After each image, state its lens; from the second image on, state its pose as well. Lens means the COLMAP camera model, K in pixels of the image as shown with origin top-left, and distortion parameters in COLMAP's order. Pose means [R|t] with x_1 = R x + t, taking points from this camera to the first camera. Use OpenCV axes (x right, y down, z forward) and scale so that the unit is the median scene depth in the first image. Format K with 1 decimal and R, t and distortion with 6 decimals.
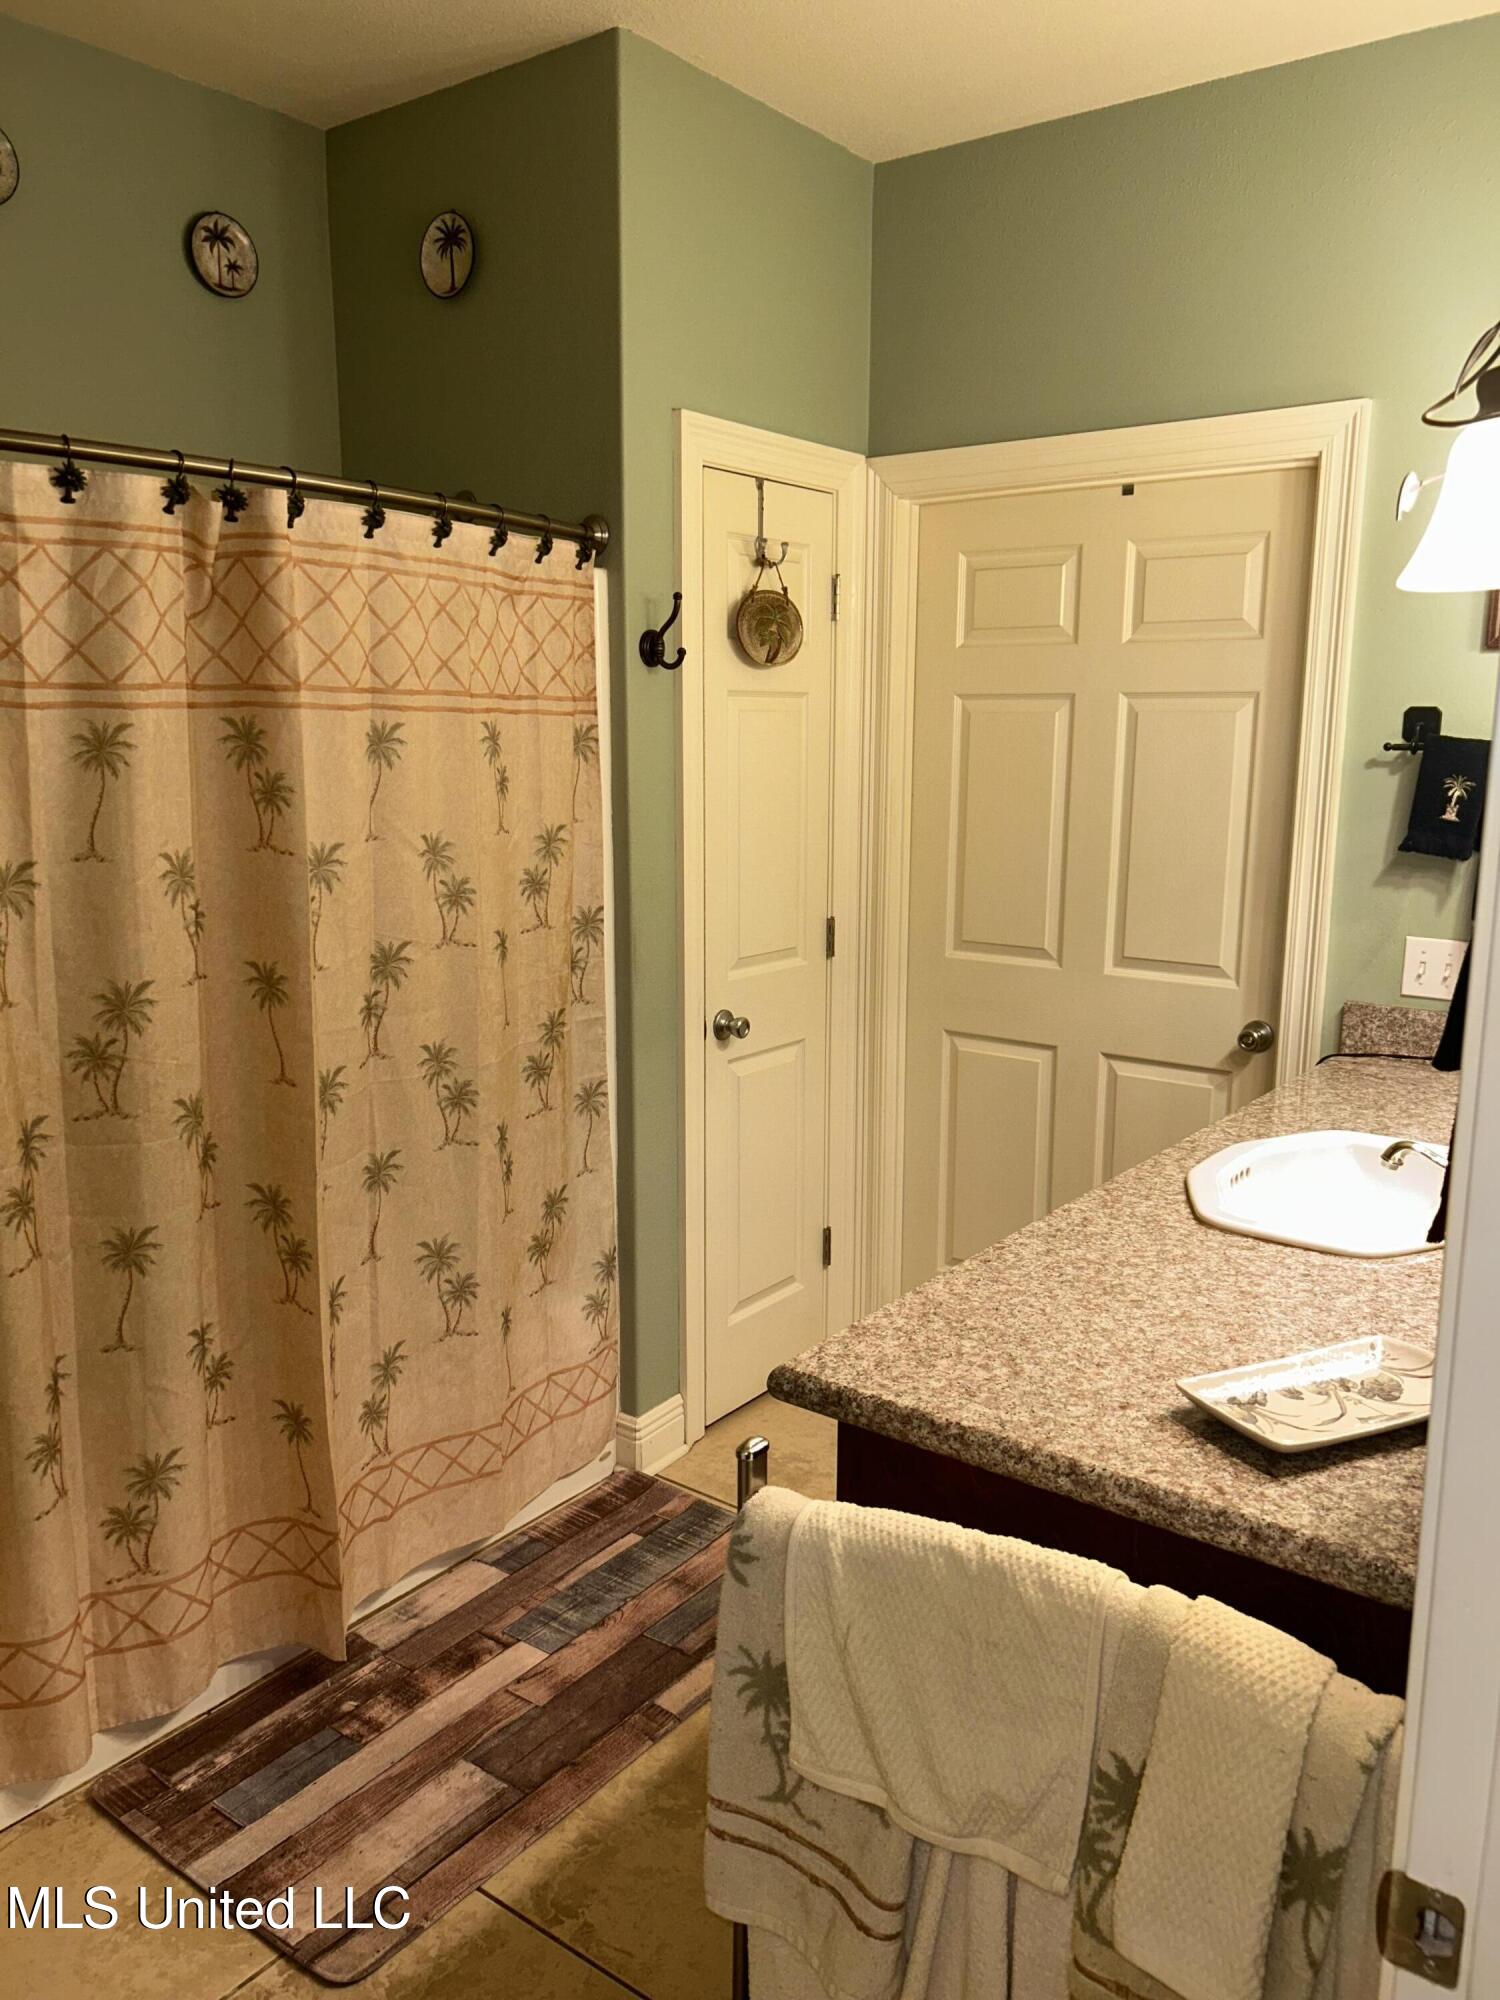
lens RADIAL K [[1506.9, 0, 750.0], [0, 1506.9, 1000.0], [0, 0, 1]] dist [0.040983, -0.076004]
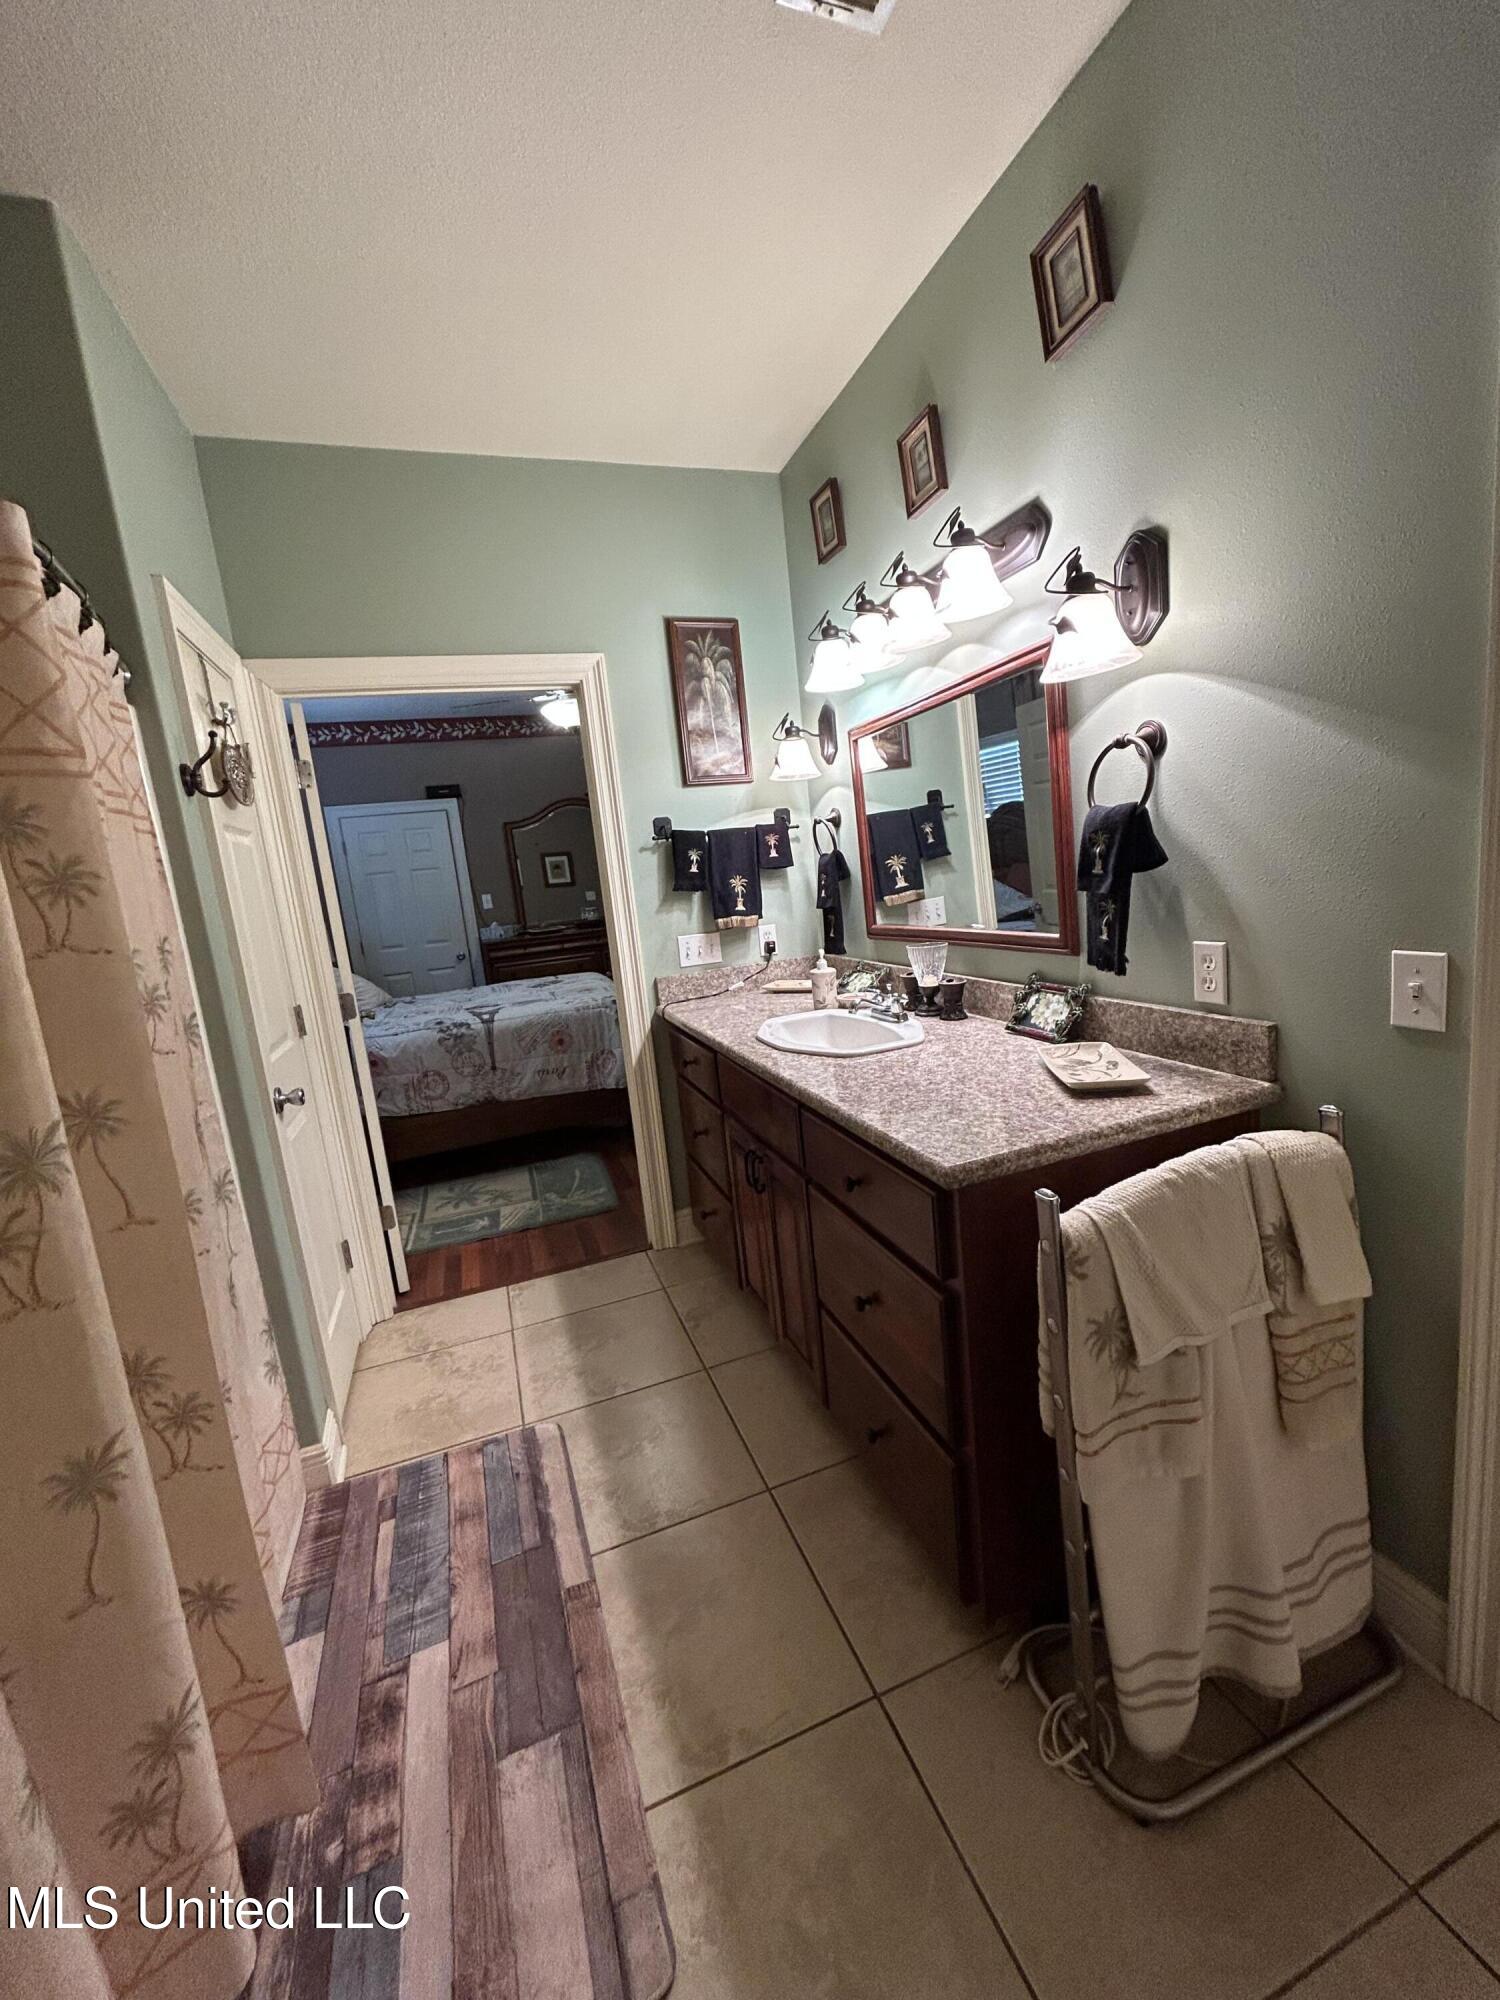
lens RADIAL K [[802.5, 0, 750.0], [0, 802.5, 1000.0], [0, 0, 1]] dist [0.002123, -0.000236]
pose [[0.540922, -0.199745, 0.817010, -0.431648], [0.254882, 0.964642, 0.067088, -0.010832], [-0.801523, 0.171952, 0.572707, 0.421302]]
